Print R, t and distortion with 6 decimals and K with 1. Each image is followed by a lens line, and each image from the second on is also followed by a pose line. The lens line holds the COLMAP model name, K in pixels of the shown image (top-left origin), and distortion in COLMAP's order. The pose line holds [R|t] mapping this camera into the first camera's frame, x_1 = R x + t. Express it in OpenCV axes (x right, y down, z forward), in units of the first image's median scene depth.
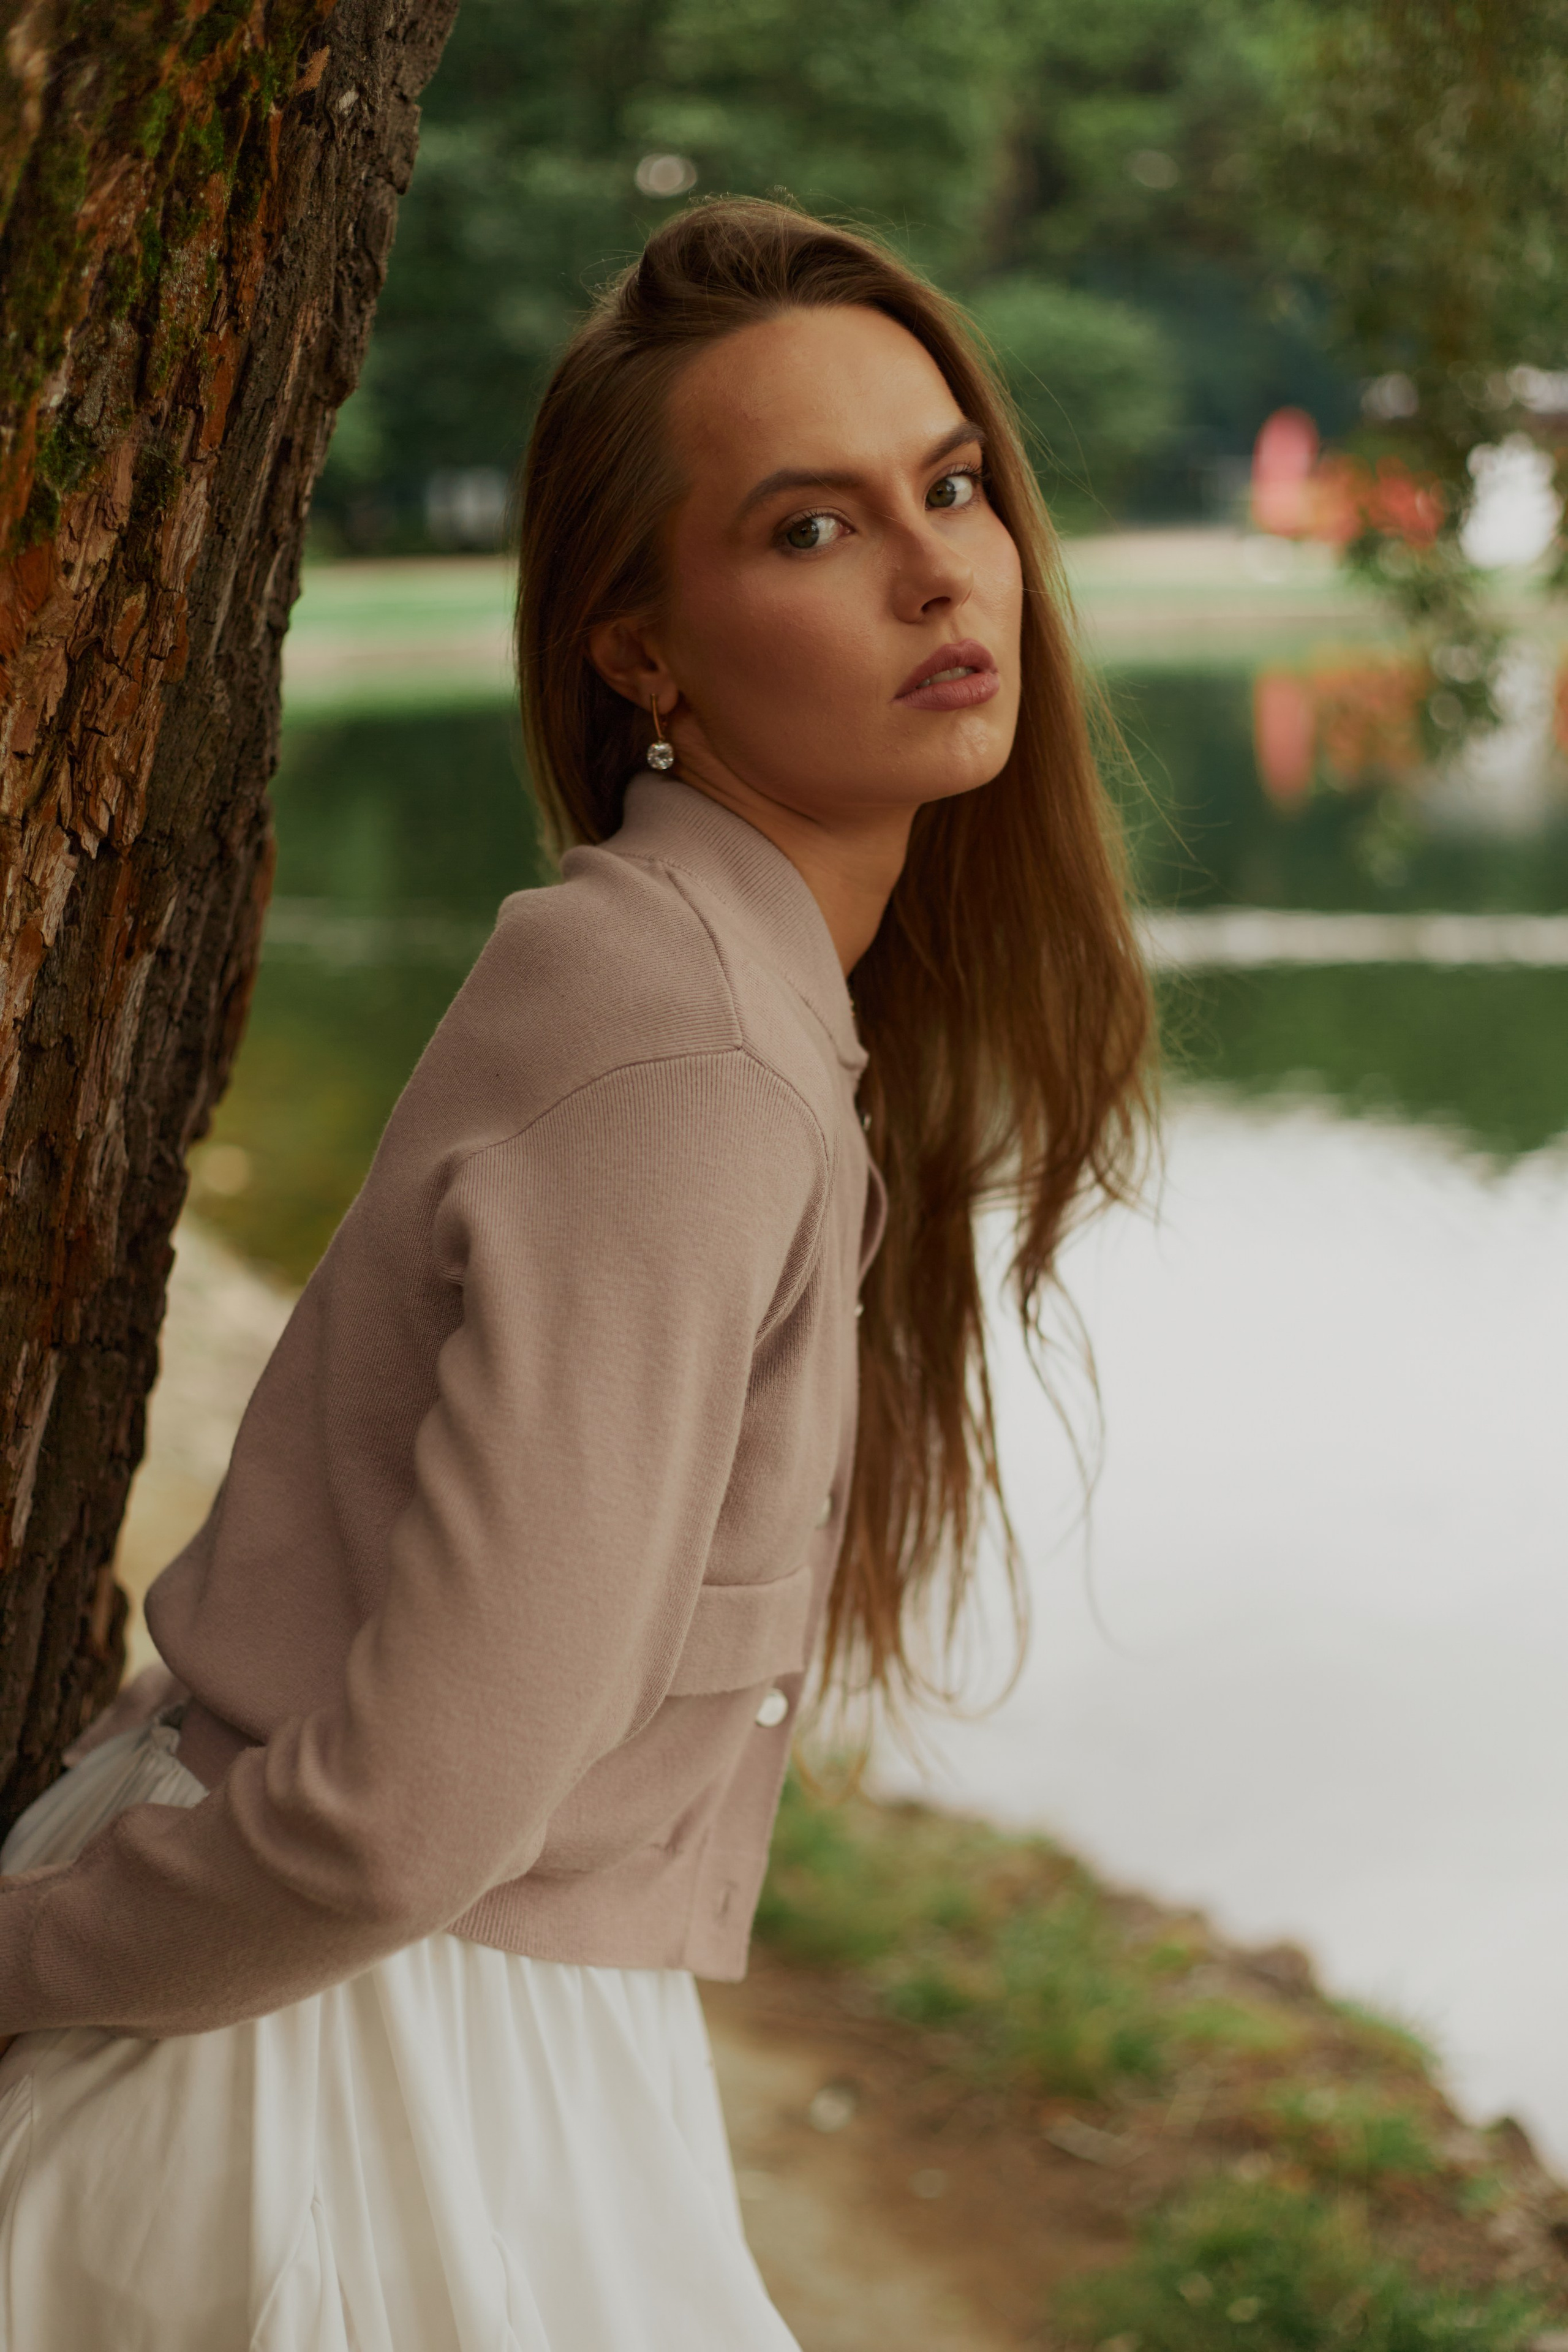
lens RADIAL K [[3454.5, 0, 768.5], [0, 3454.5, 1179.3], [0, 0, 1]] dist [-0.117335, 0.000000]
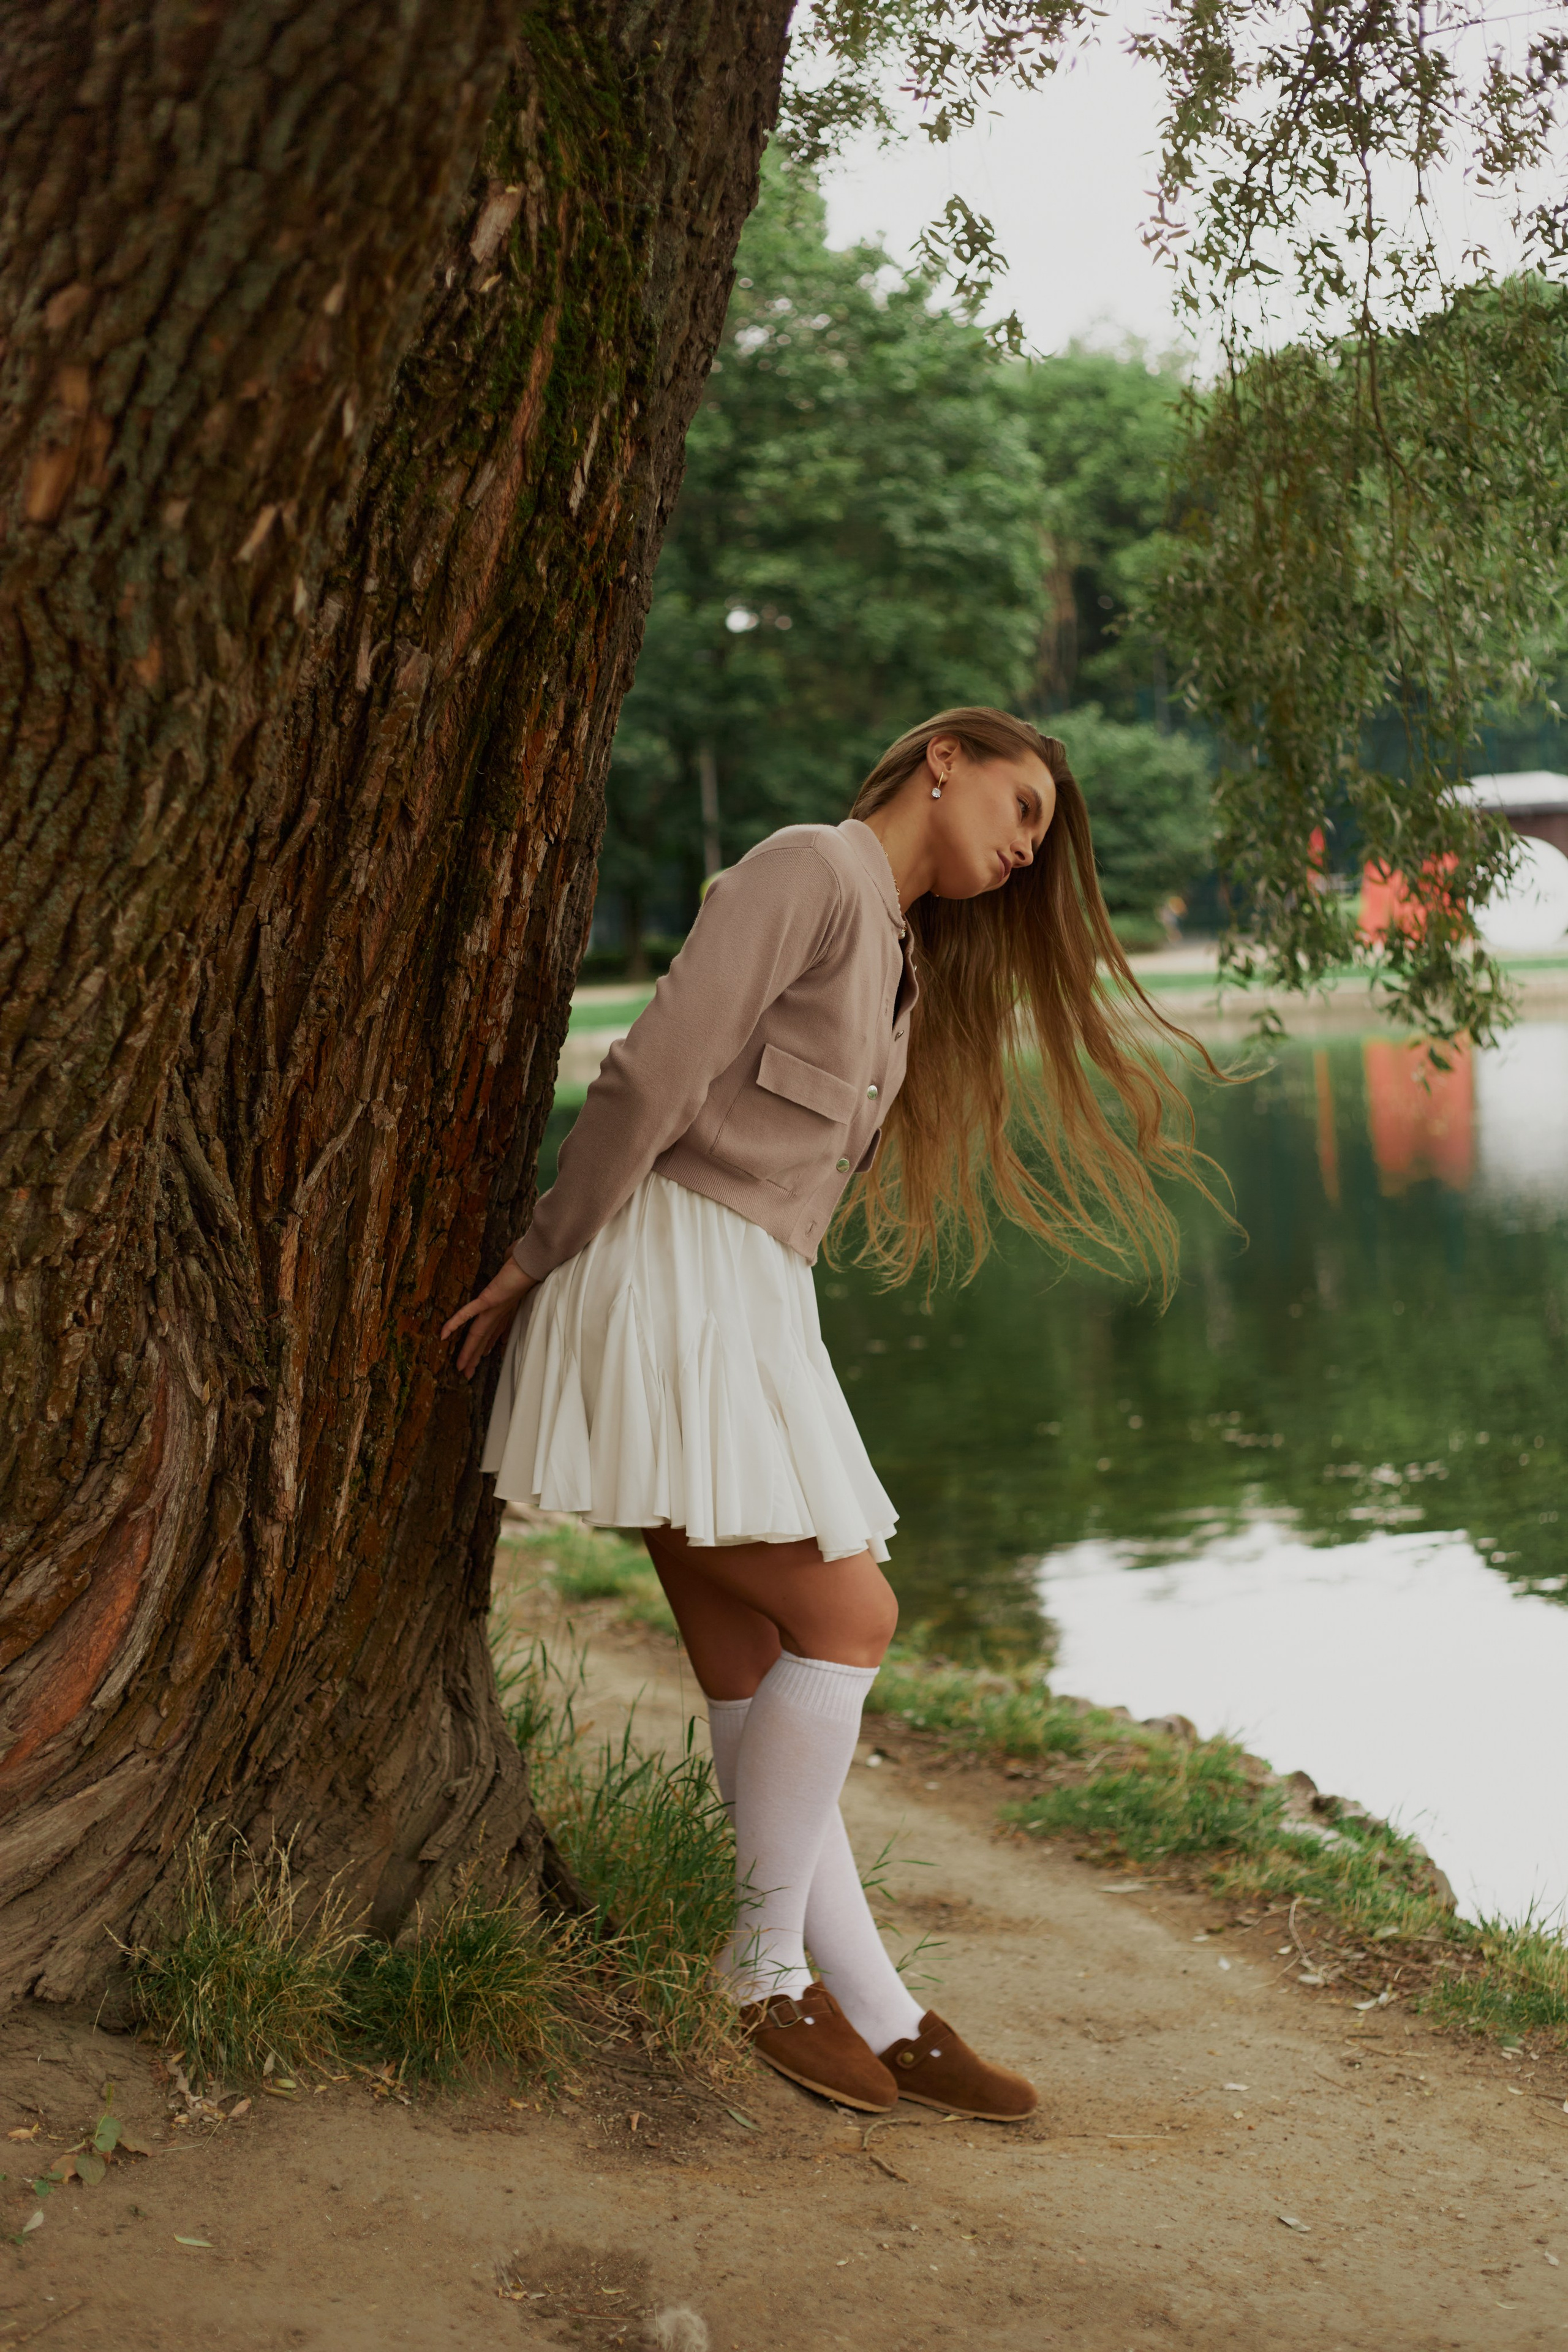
lens RADIAL K [[3454.5, 0, 792.6], [0, 3454.5, 1175.9], [0, 0, 1]] dist [-0.117335, 0.000000]
pose [[0.999453, -0.027630, -0.018178, 0.044435], [0.025128, 0.991734, -0.125829, 0.533839], [0.021504, 0.125303, 0.991885, -1.756983]]
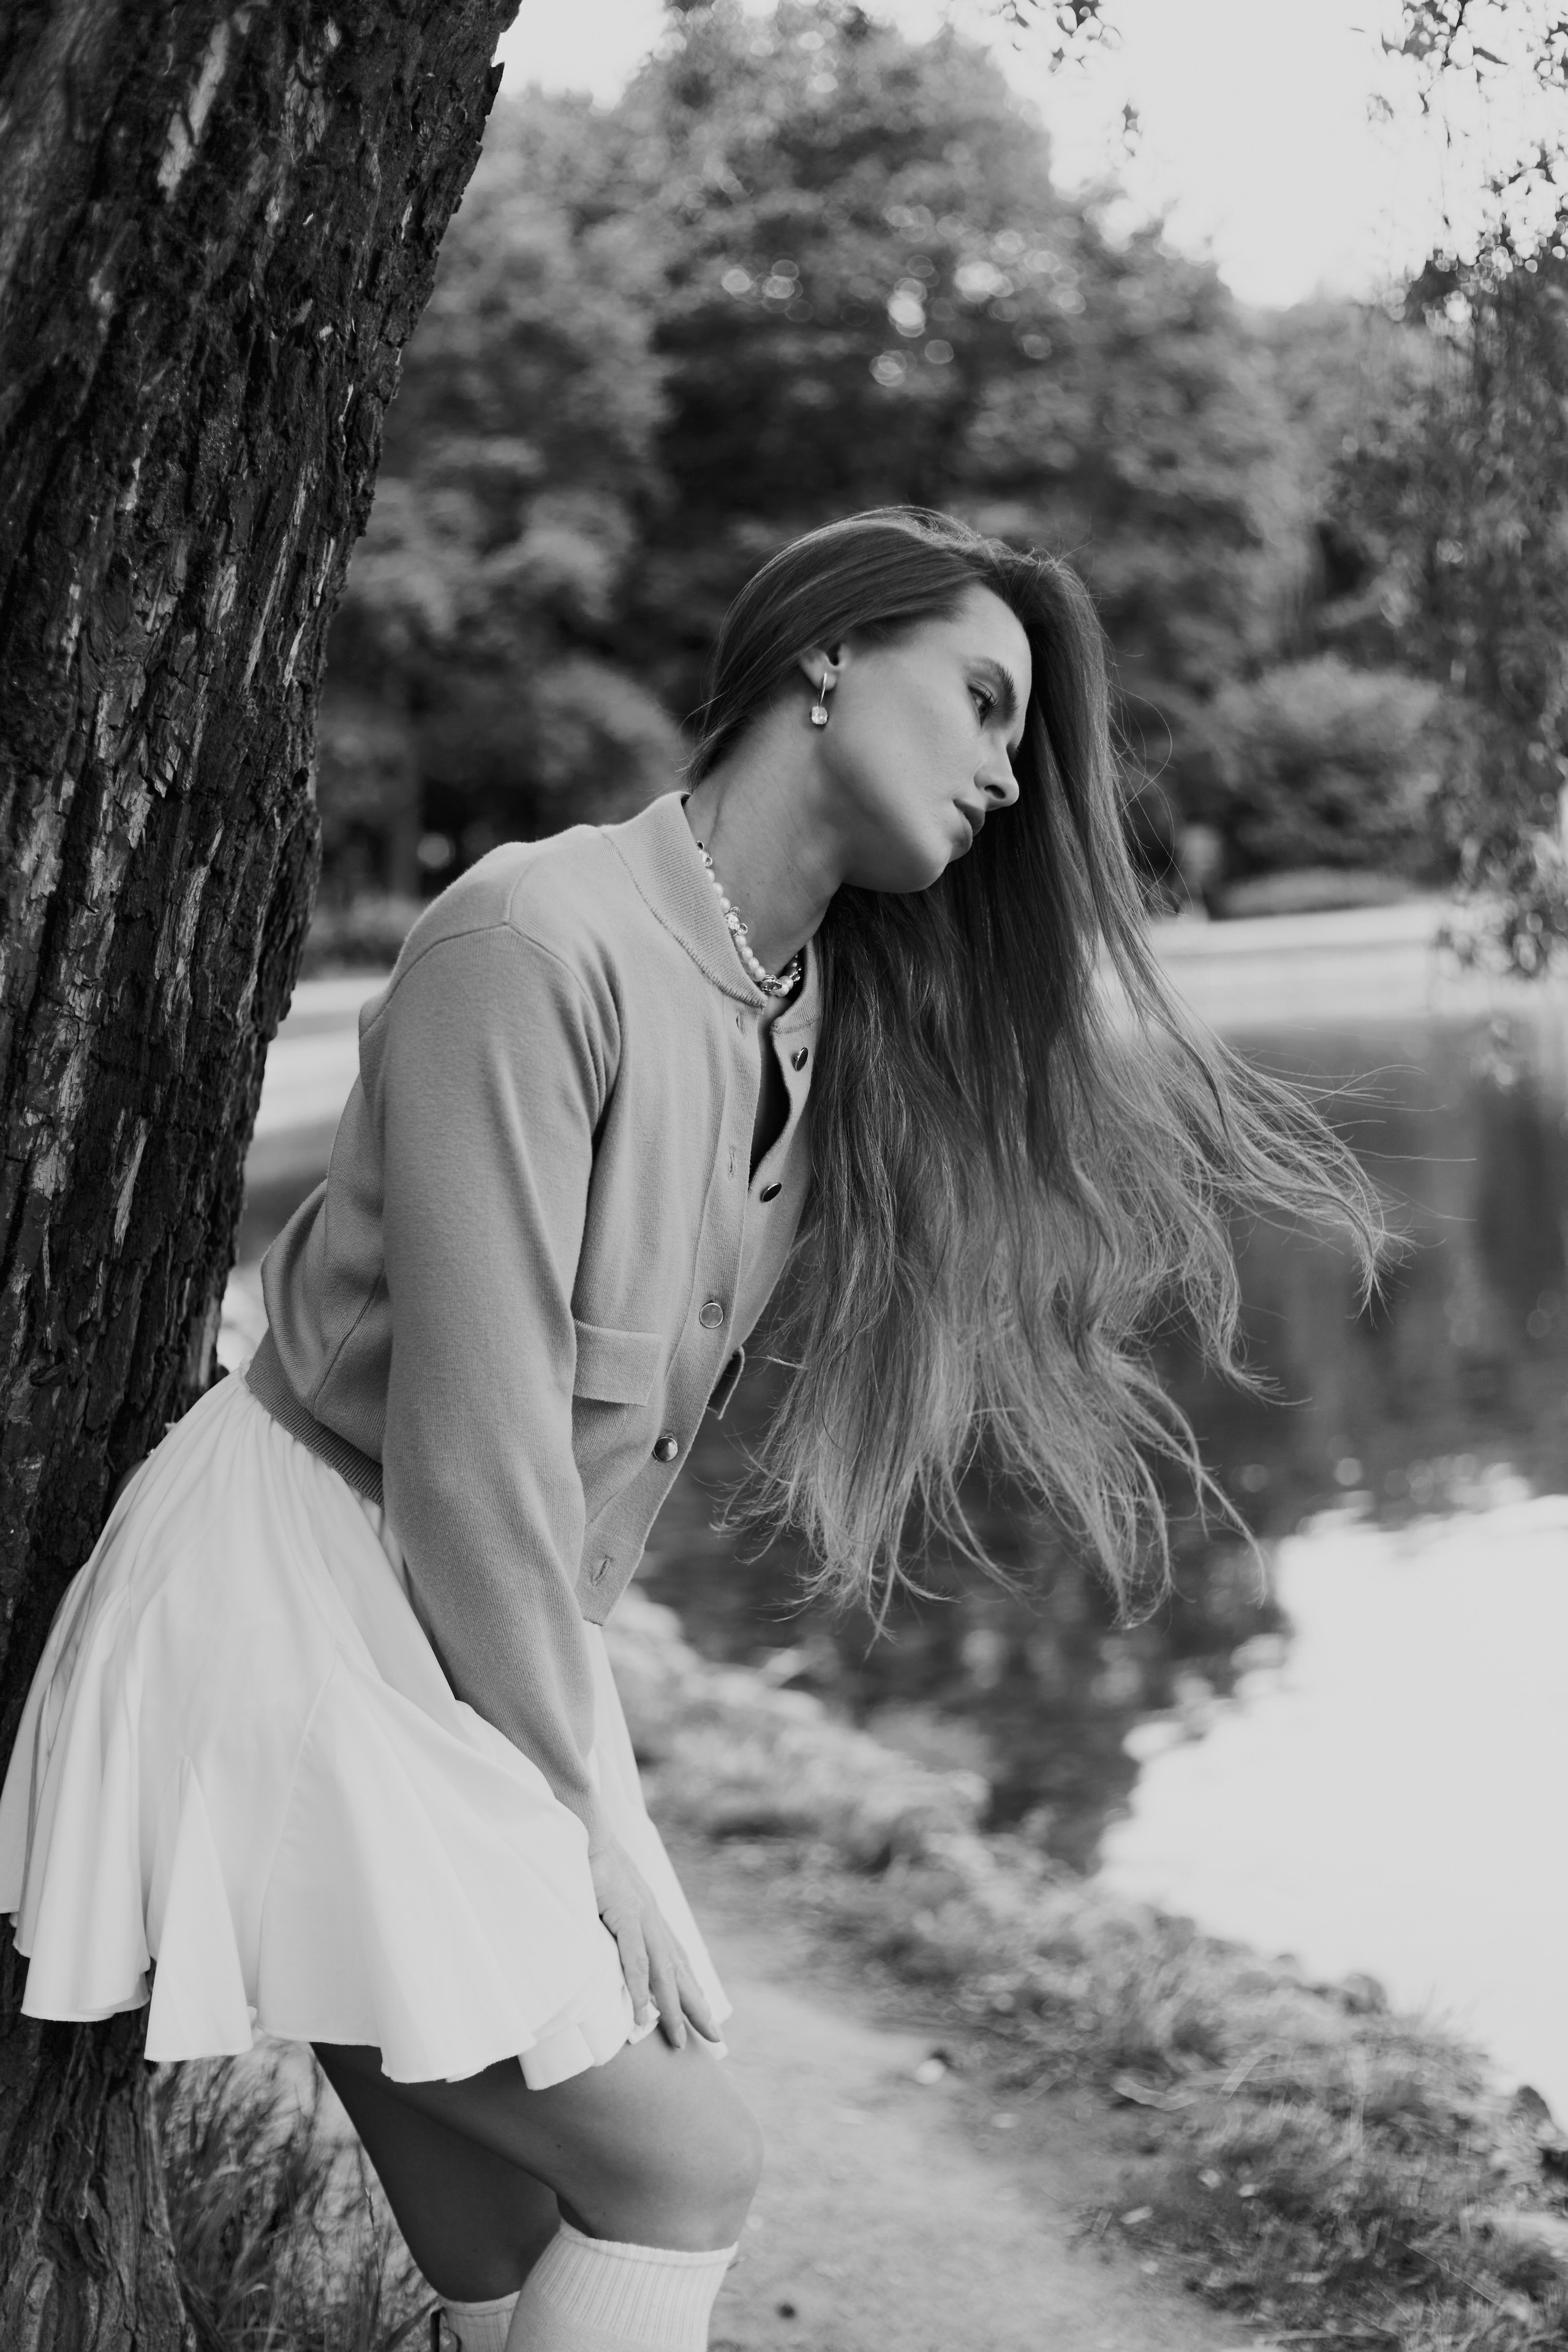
lens RADIAL K [[3454.5, 0, 839.5], [0, 3454.5, 1197.5], [0, 0, 1]] dist [-0.117335, 0.000000]
pose [[0.996561, -0.029641, -0.077375, 0.230904], [0.021069, 0.993781, -0.109340, 0.268446], [0.080135, 0.107334, 0.990988, -0.526027]]
